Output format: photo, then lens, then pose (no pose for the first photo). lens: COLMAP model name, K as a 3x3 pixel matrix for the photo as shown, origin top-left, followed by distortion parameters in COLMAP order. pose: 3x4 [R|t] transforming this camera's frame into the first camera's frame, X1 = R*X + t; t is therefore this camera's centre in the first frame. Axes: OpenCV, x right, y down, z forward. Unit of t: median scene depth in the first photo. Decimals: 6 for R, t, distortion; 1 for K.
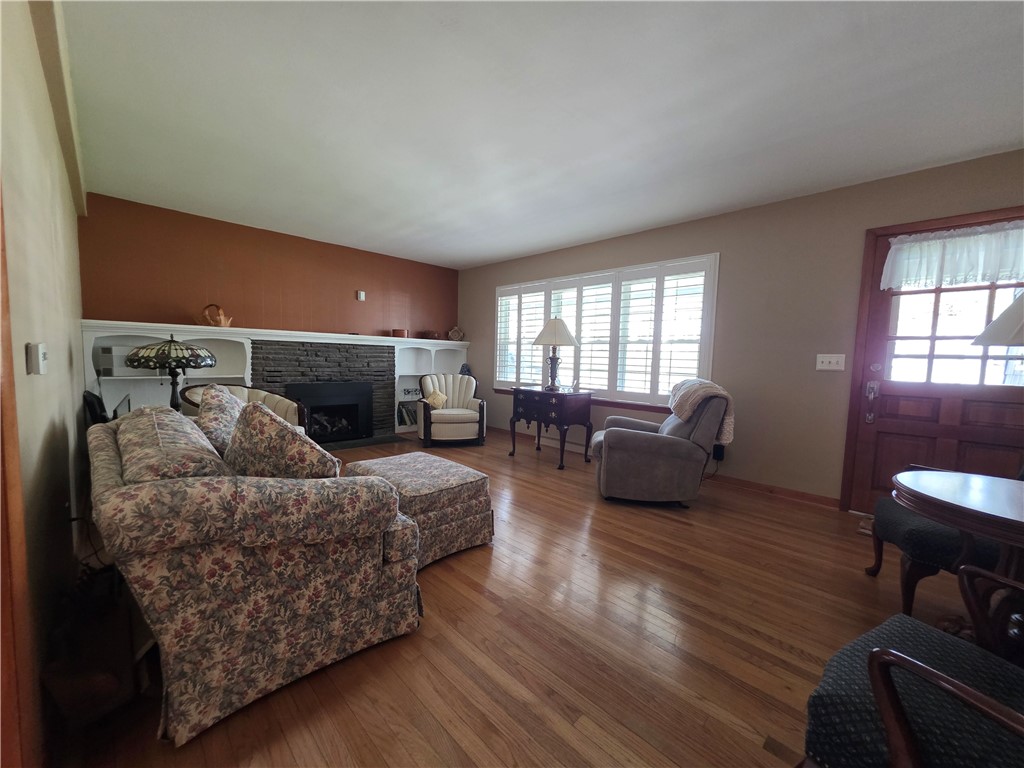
lens RADIAL K [[406.7, 0, 512.1], [0, 406.7, 389.0], [0, 0, 1]] dist [0.006031, -0.000113]
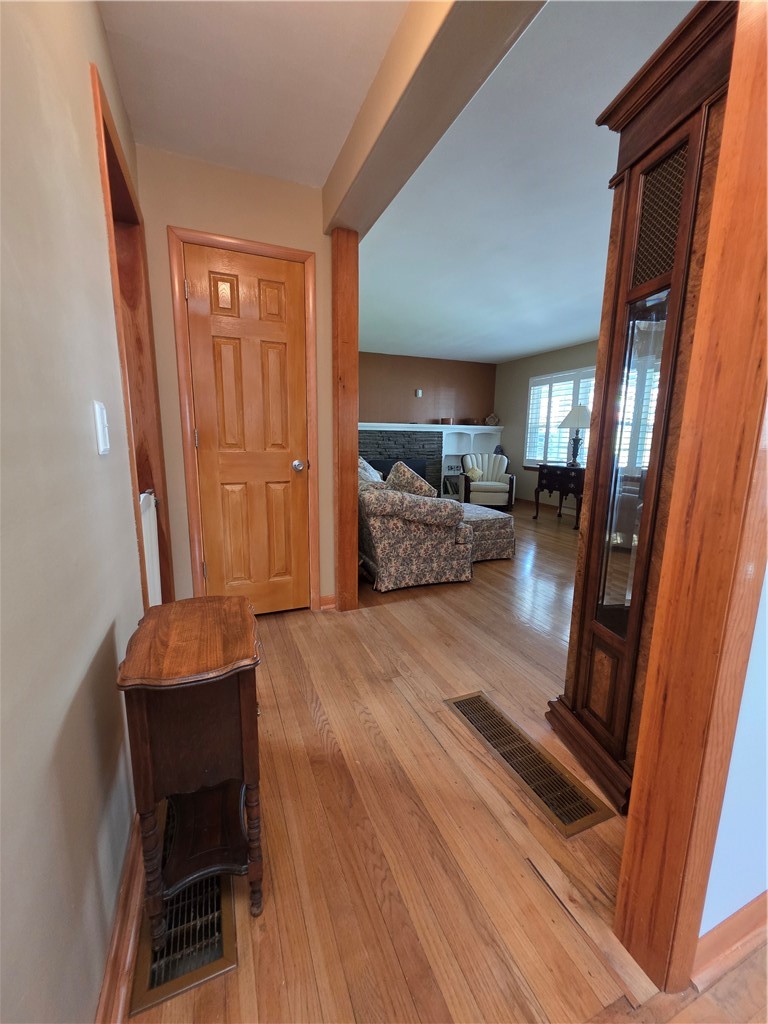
lens RADIAL K [[406.7, 0, 379.9], [0, 406.7, 510.2], [0, 0, 1]] dist [0.006031, -0.000113]
pose [[0.924056, 0.049761, -0.379004, 0.028562], [-0.014982, 0.995444, 0.094167, 0.024577], [0.381963, -0.081338, 0.920591, -0.298575]]
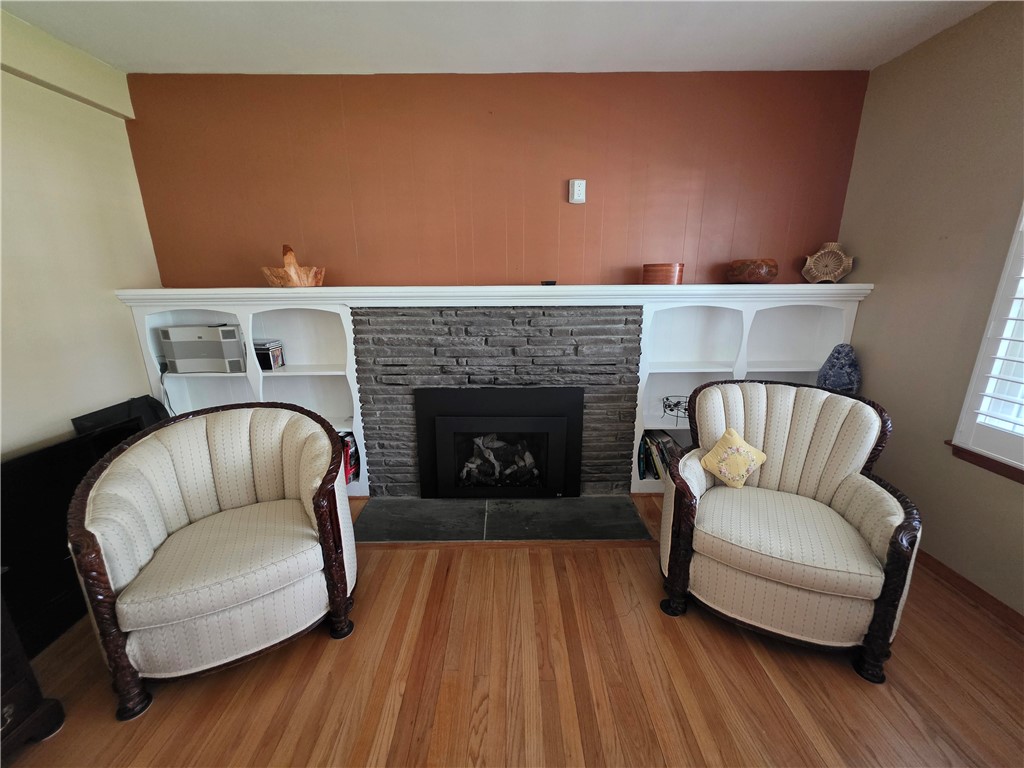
lens RADIAL K [[406.7, 0, 511.3], [0, 406.7, 388.9], [0, 0, 1]] dist [0.006031, -0.000113]
pose [[0.716814, 0.152415, -0.680402, -0.093159], [-0.029571, 0.981584, 0.188728, -0.105693], [0.696637, -0.115163, 0.708120, 0.651148]]
